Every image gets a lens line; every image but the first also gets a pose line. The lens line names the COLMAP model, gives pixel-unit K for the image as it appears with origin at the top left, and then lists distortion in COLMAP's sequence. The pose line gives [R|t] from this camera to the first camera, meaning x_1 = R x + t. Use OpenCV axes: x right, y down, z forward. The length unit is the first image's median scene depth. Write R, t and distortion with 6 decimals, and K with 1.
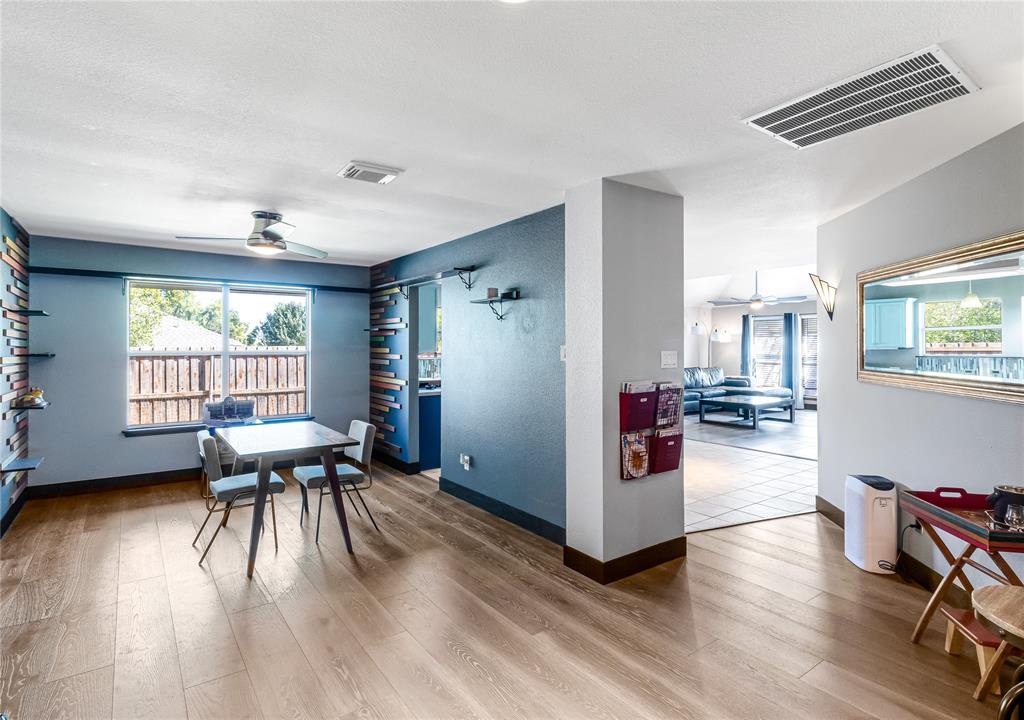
lens RADIAL K [[522.3, 0, 512.5], [0, 522.3, 353.0], [0, 0, 1]] dist [-0.000356, 0.000020]
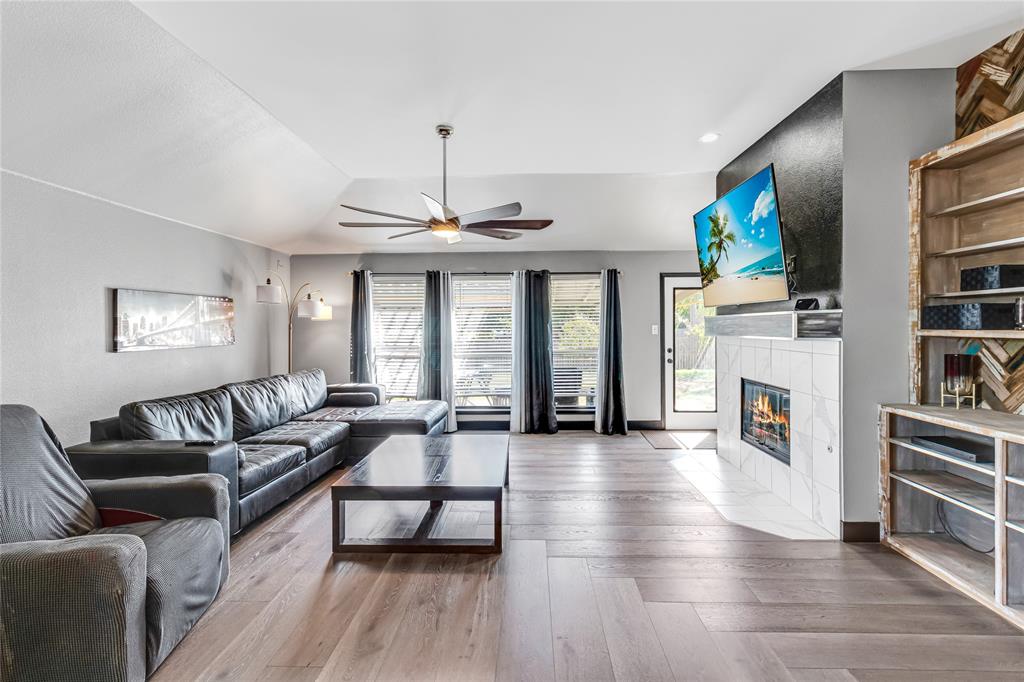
lens RADIAL K [[510.6, 0, 513.5], [0, 510.6, 336.8], [0, 0, 1]] dist [-0.002874, -0.001381]
pose [[0.618111, -0.010932, 0.786015, 0.124312], [0.013942, 0.999898, 0.002943, -0.002580], [-0.785967, 0.009139, 0.618200, 0.541666]]
